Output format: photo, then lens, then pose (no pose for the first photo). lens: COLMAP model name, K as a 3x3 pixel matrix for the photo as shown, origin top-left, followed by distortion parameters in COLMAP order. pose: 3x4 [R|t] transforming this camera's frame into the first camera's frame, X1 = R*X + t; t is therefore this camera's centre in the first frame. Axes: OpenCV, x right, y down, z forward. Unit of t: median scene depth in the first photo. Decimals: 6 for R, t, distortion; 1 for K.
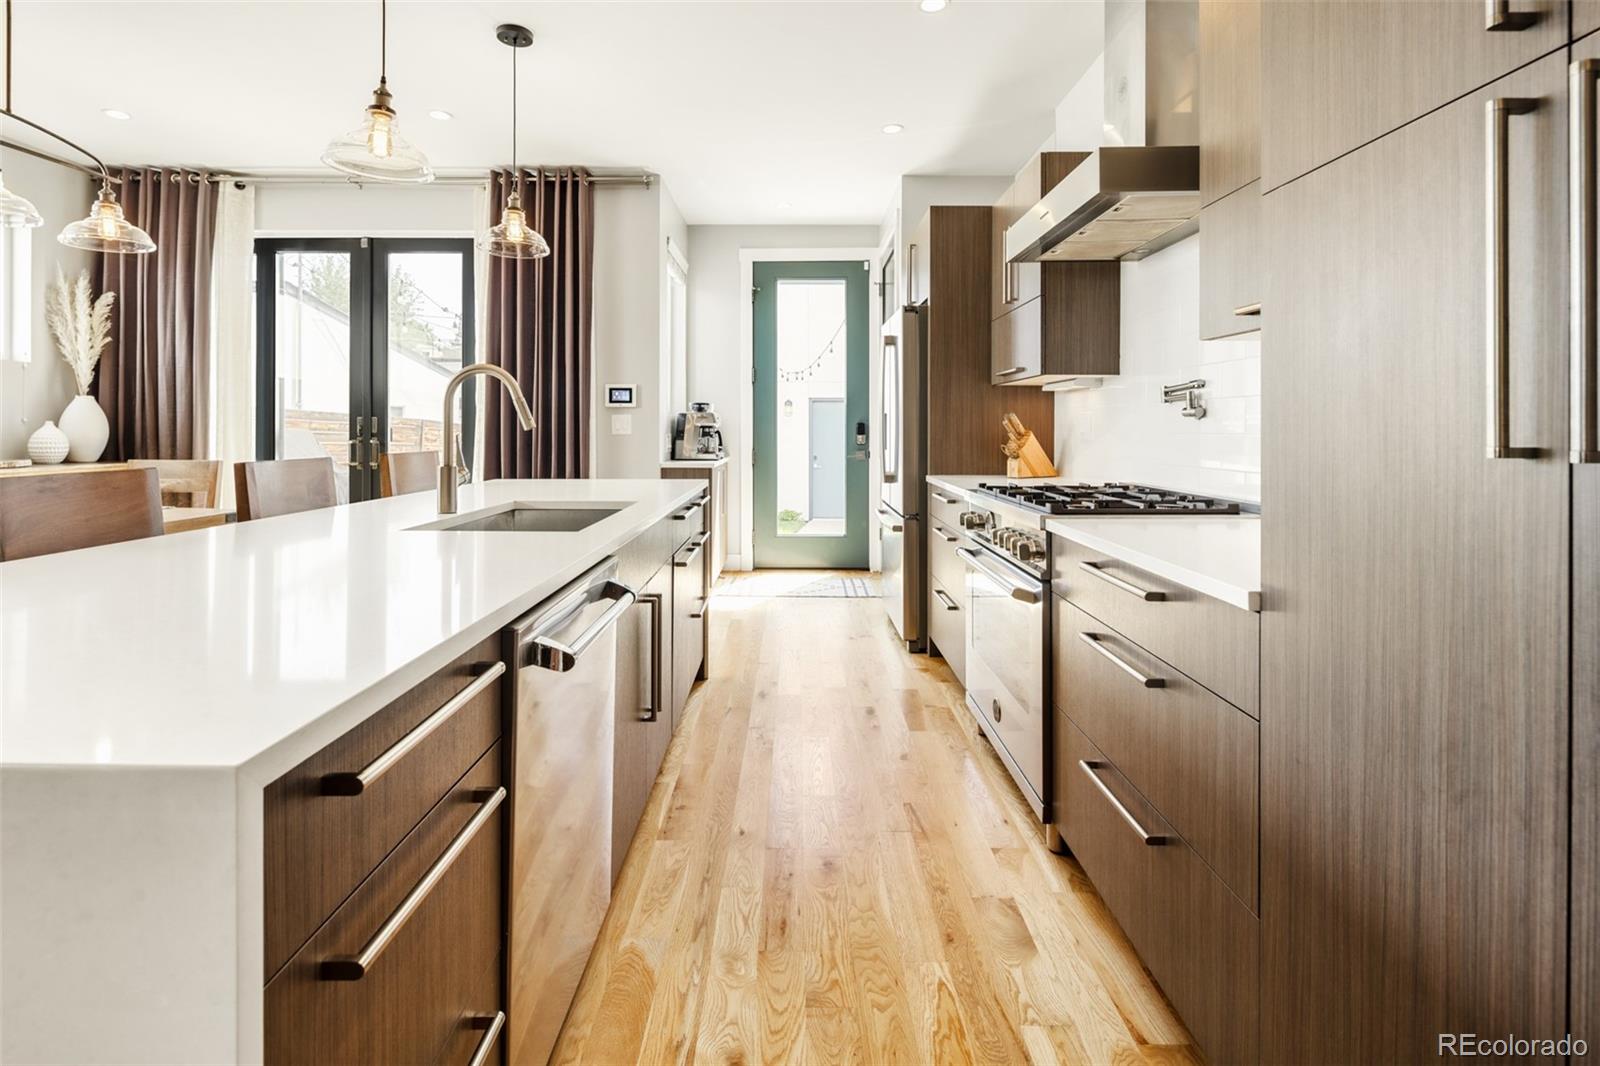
lens RADIAL K [[777.0, 0, 798.0], [0, 777.0, 424.1], [0, 0, 1]] dist [-0.002558, -0.001137]
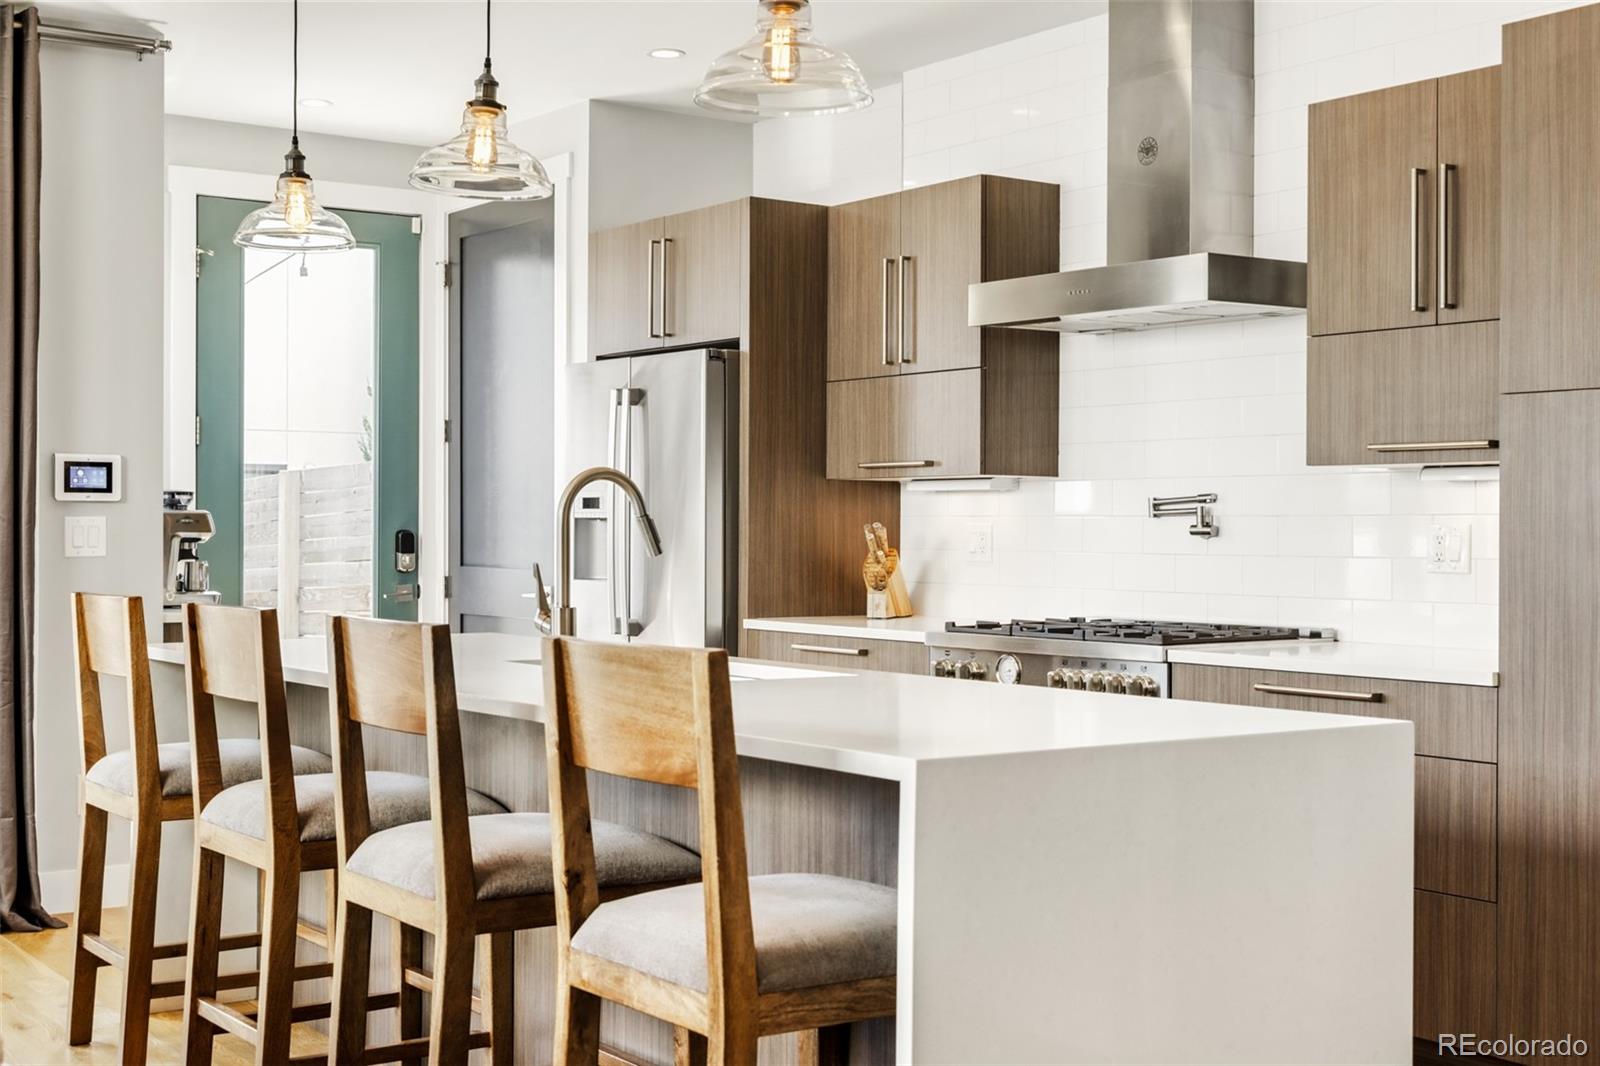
lens RADIAL K [[2013.7, 0, 800.0], [0, 2013.7, 533.0], [0, 0, 1]] dist [0.004123, 0.007878]
pose [[0.807004, -0.000102, 0.590546, -0.958503], [-0.005789, 0.999951, 0.008083, -0.022839], [-0.590517, -0.009941, 0.806964, -0.447157]]
